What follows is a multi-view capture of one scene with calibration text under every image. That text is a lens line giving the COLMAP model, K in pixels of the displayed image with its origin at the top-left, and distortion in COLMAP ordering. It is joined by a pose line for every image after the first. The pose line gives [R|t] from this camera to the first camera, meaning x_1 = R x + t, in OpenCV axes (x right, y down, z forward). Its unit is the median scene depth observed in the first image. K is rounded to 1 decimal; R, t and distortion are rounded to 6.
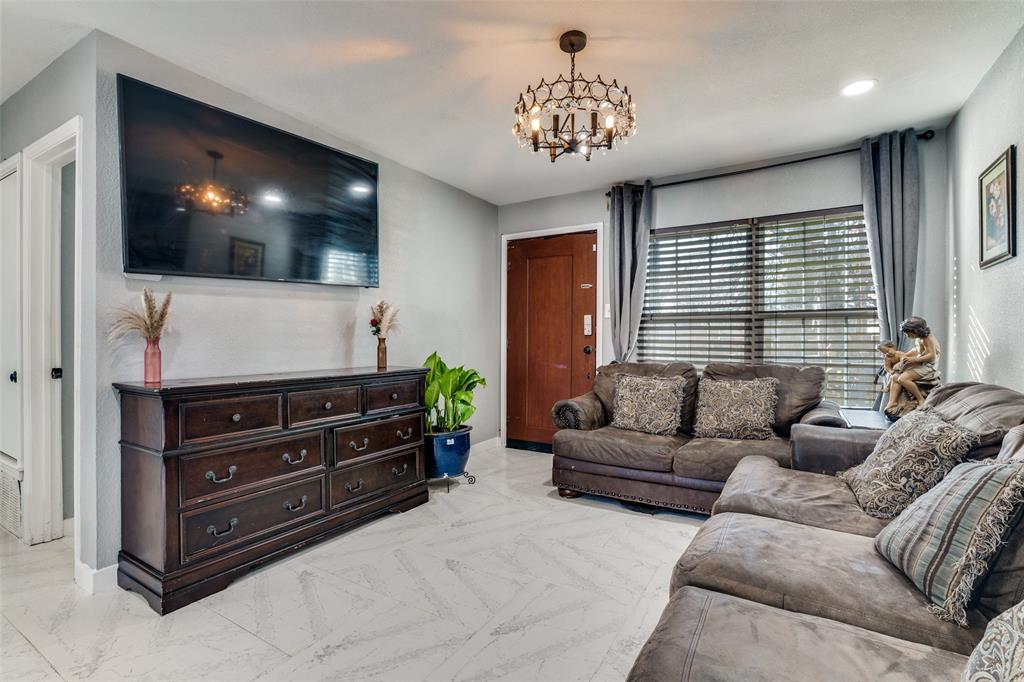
lens RADIAL K [[474.8, 0, 513.4], [0, 474.8, 342.4], [0, 0, 1]] dist [-0.019476, 0.001626]
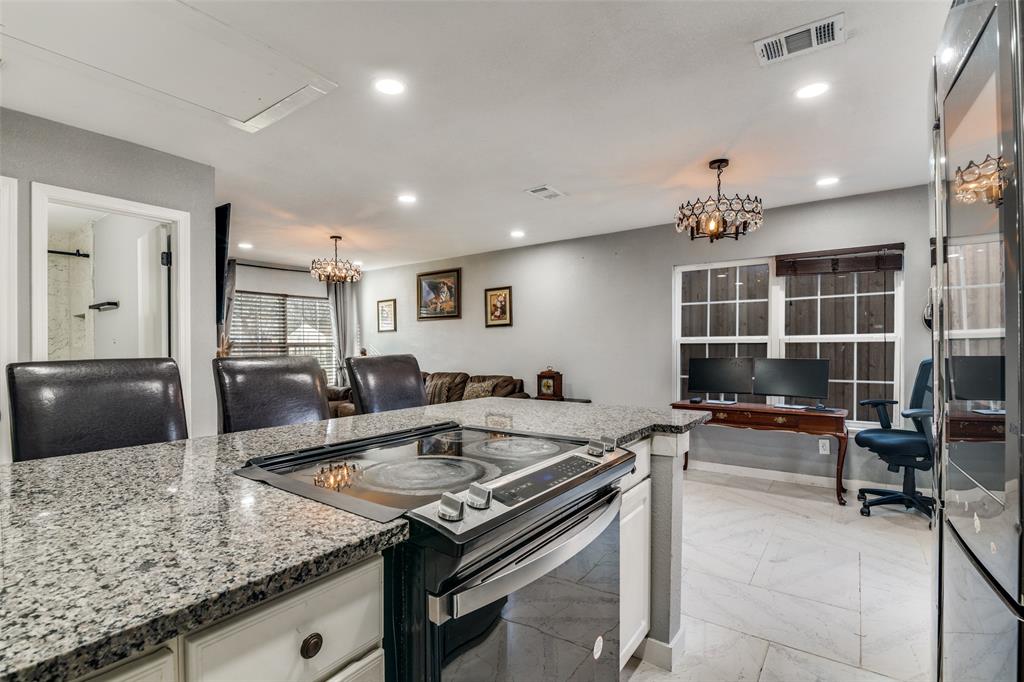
lens RADIAL K [[474.8, 0, 506.1], [0, 474.8, 357.4], [0, 0, 1]] dist [-0.019476, 0.001626]
pose [[0.087224, -0.019706, 0.995994, -1.484137], [0.015448, 0.999711, 0.018427, -0.031344], [-0.996069, 0.013779, 0.087504, -0.059053]]
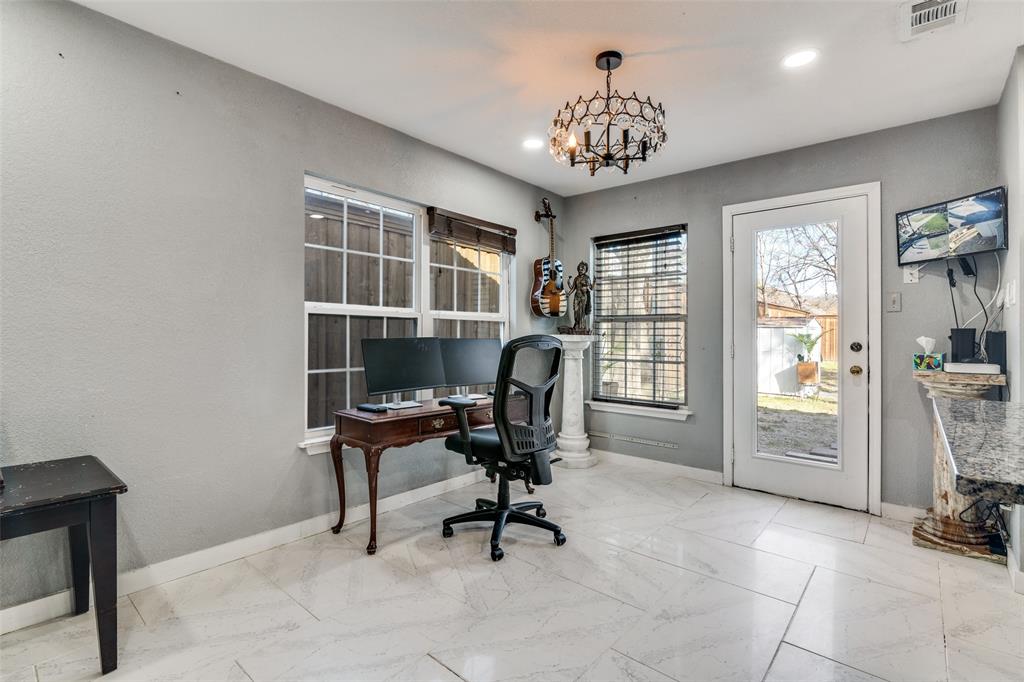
lens RADIAL K [[474.8, 0, 504.4], [0, 474.8, 330.0], [0, 0, 1]] dist [-0.019476, 0.001626]
pose [[-0.985377, -0.006754, 0.170257, -0.456011], [-0.006961, 0.999976, -0.000616, -0.010911], [-0.170248, -0.001792, -0.985400, 0.291445]]
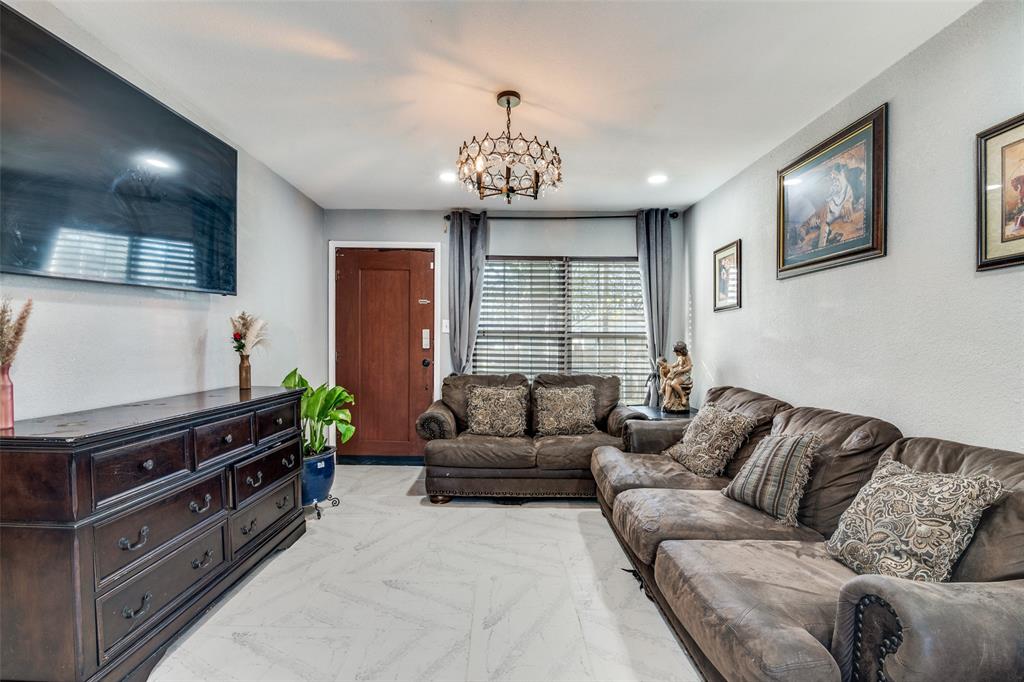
lens RADIAL K [[474.8, 0, 503.0], [0, 474.8, 354.1], [0, 0, 1]] dist [-0.019476, 0.001626]
pose [[0.851739, -0.001581, 0.523965, -0.329068], [-0.007692, 0.999850, 0.015520, -0.027714], [-0.523911, -0.017249, 0.851599, 0.018736]]
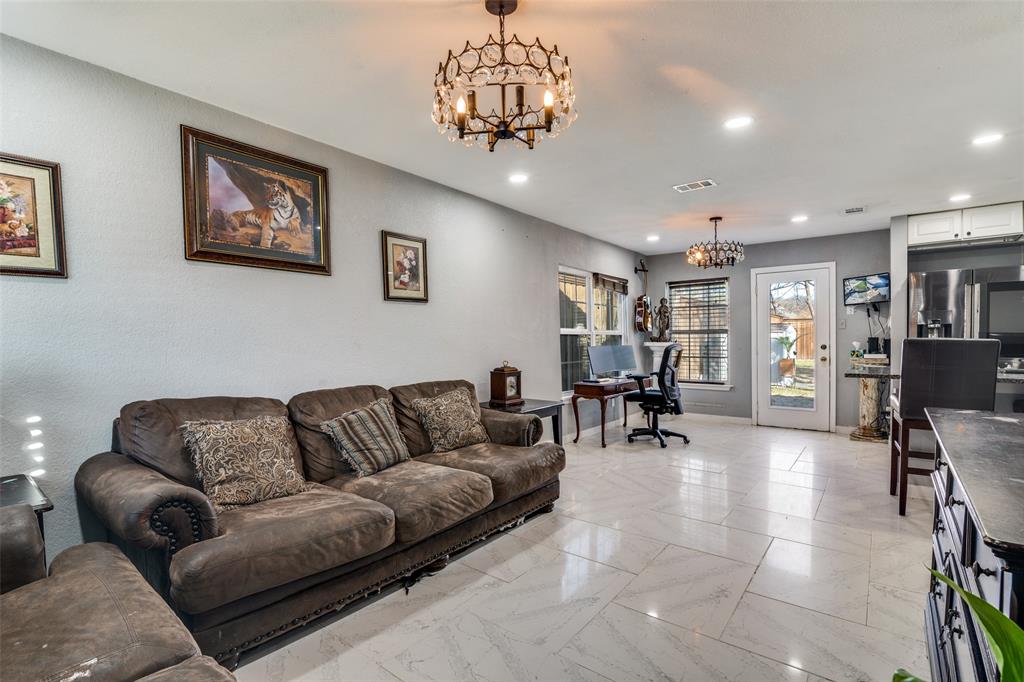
lens RADIAL K [[474.8, 0, 504.4], [0, 474.8, 345.6], [0, 0, 1]] dist [-0.019476, 0.001626]
pose [[-0.992185, 0.004434, 0.124696, 0.001914], [0.007294, 0.999721, 0.022484, -0.037275], [-0.124561, 0.023218, -0.991940, 1.194142]]
